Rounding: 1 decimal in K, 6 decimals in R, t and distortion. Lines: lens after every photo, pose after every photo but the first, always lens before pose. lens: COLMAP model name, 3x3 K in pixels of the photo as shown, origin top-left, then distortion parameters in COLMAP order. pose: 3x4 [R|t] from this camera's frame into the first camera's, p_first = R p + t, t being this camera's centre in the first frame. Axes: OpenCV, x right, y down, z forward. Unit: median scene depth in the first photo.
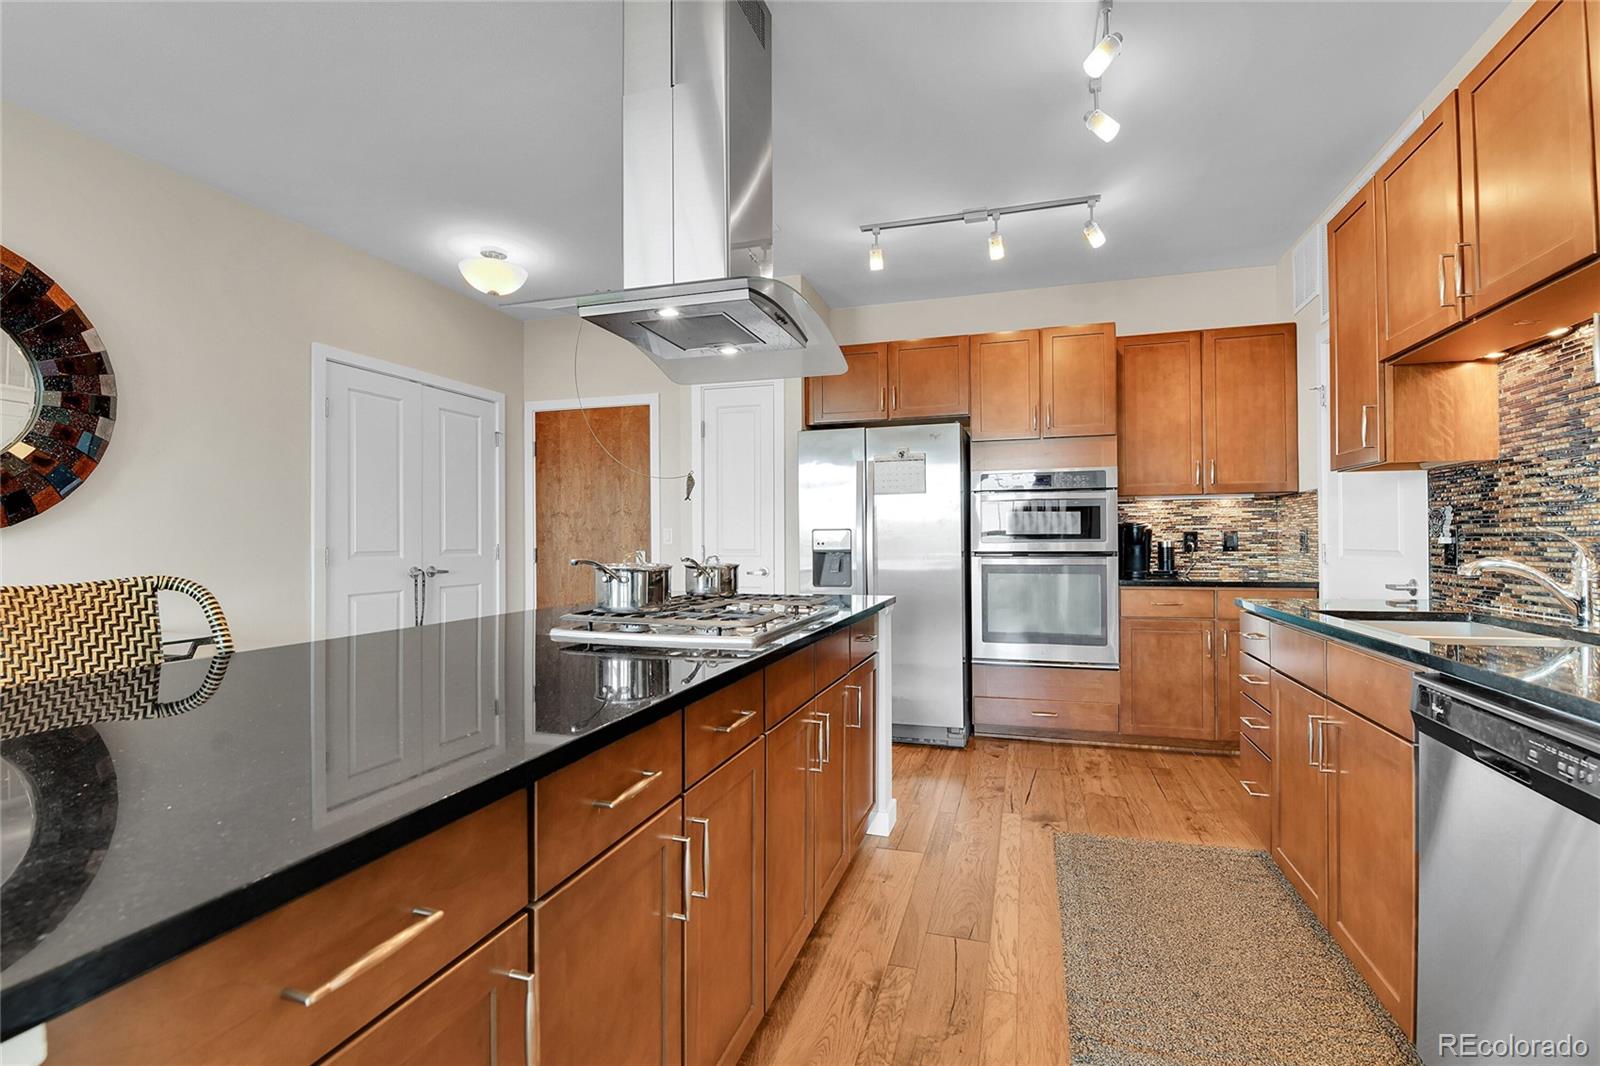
lens RADIAL K [[708.7, 0, 809.5], [0, 708.7, 527.8], [0, 0, 1]] dist [-0.000665, -0.010481]
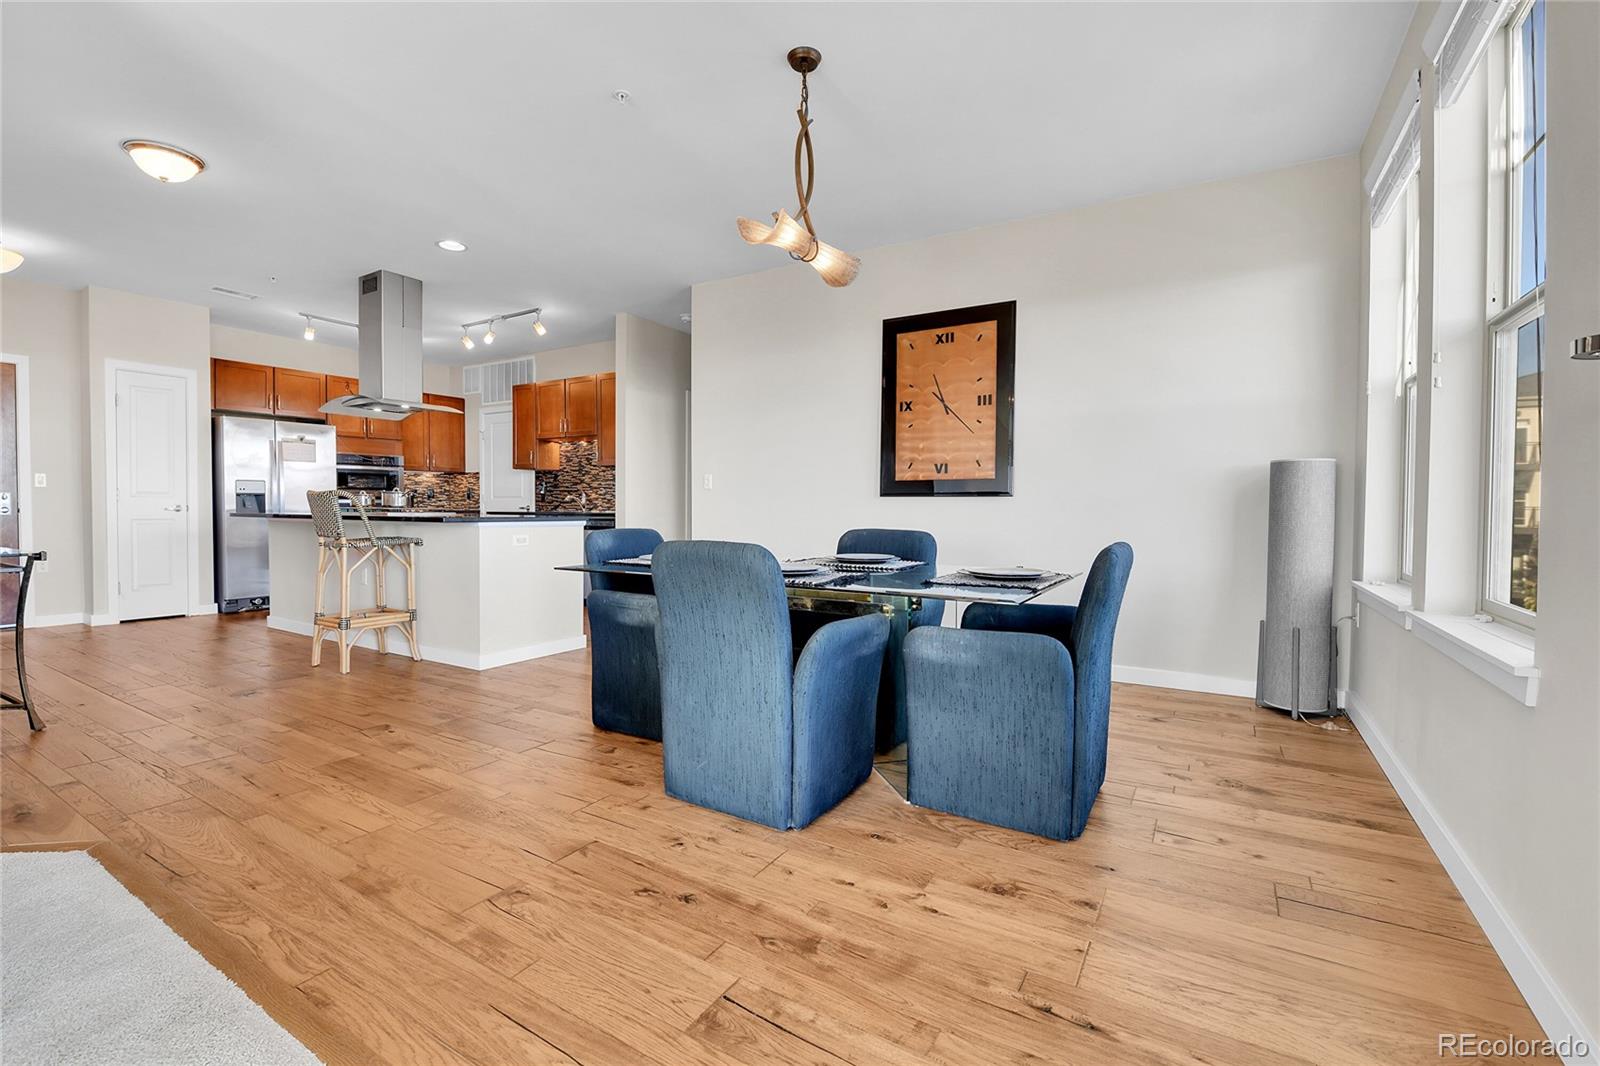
lens RADIAL K [[708.7, 0, 809.5], [0, 708.7, 527.8], [0, 0, 1]] dist [-0.000665, -0.010481]
pose [[0.246996, -0.024121, 0.968716, -1.230618], [-0.021360, 0.999312, 0.030329, 0.034295], [-0.968781, -0.028183, 0.246311, -0.636745]]
